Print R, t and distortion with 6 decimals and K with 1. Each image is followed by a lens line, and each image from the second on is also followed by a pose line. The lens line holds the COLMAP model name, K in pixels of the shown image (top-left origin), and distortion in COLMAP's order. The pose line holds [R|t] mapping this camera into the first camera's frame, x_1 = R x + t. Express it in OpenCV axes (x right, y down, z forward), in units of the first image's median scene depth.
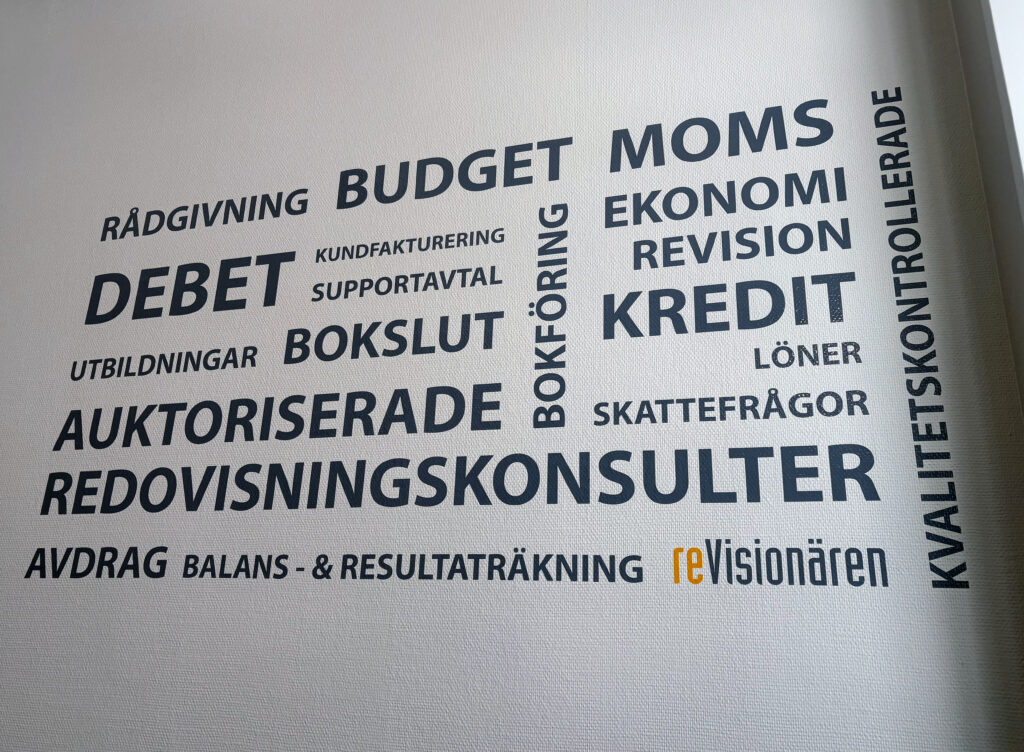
lens RADIAL K [[842.8, 0, 512.6], [0, 842.8, 377.5], [0, 0, 1]] dist [-0.006638, -0.001317]
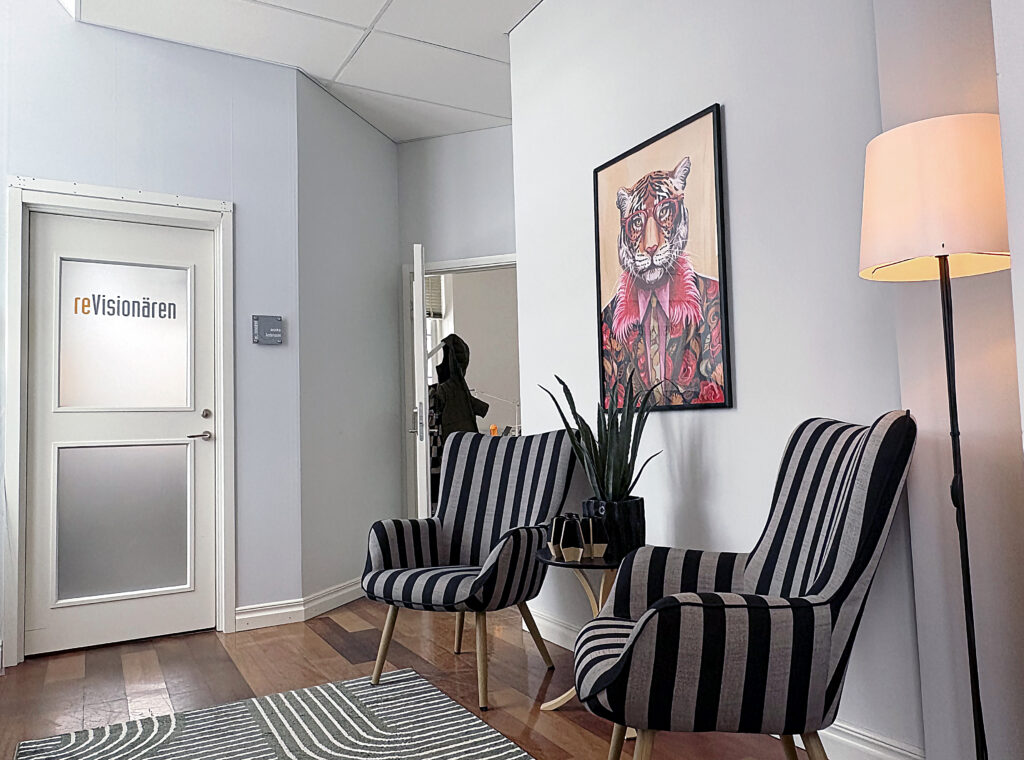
lens RADIAL K [[743.7, 0, 511.4], [0, 743.7, 381.5], [0, 0, 1]] dist [-0.033690, -0.001819]
pose [[0.691973, -0.002553, 0.721919, -0.394066], [-0.195913, 0.961803, 0.191187, -0.163300], [-0.694832, -0.273730, 0.665042, -1.065987]]
